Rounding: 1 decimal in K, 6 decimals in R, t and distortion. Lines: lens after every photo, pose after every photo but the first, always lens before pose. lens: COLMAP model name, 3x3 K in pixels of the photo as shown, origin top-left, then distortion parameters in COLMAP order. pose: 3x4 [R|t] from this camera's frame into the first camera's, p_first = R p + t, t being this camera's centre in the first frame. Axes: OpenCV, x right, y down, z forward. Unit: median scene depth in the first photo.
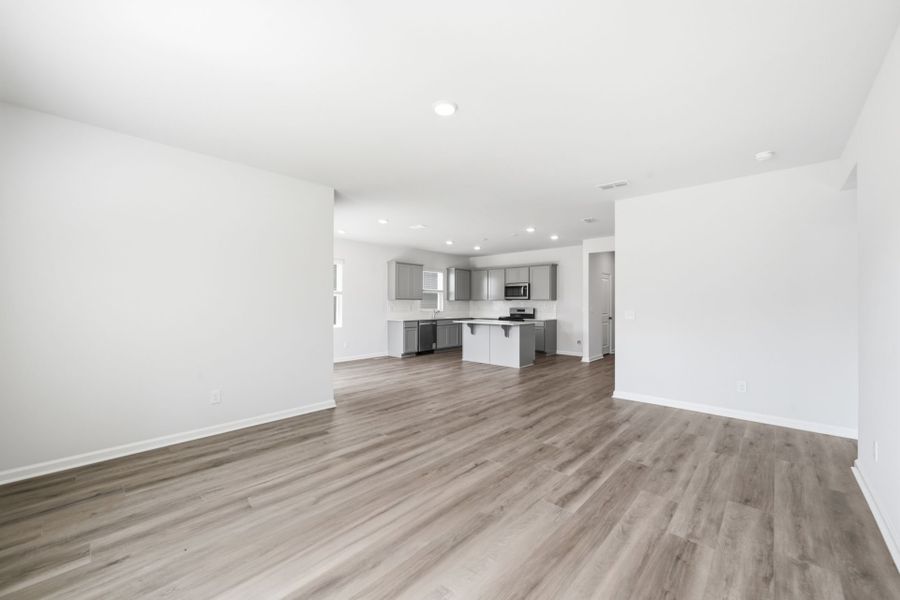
lens RADIAL K [[355.3, 0, 451.9], [0, 355.3, 303.1], [0, 0, 1]] dist [-0.000336, 0.000147]
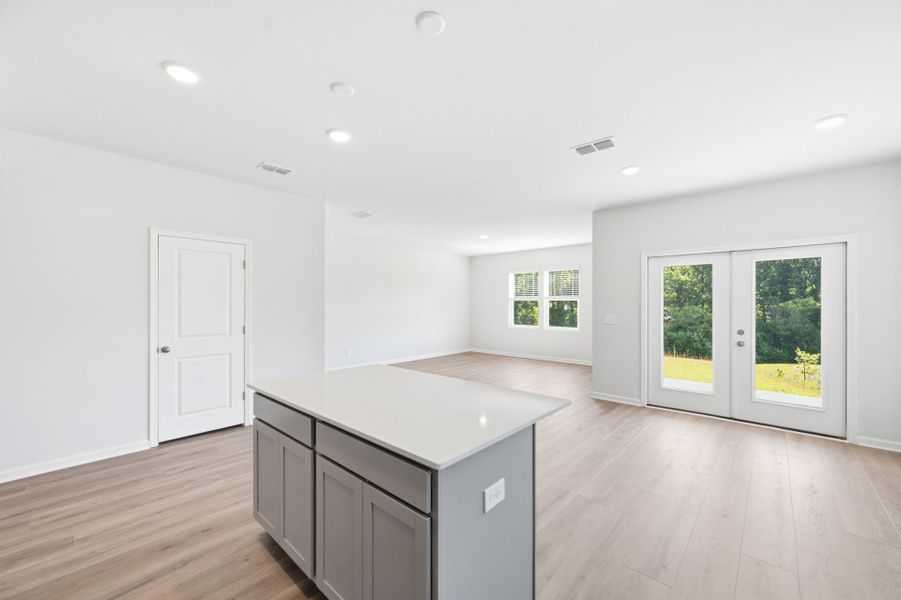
lens RADIAL K [[355.6, 0, 452.4], [0, 355.6, 303.1], [0, 0, 1]] dist [-0.000336, 0.000147]
pose [[-0.999978, -0.001043, -0.006617, 0.173243], [-0.001029, 0.999997, -0.002132, -0.022125], [0.006619, -0.002125, -0.999976, 2.757737]]
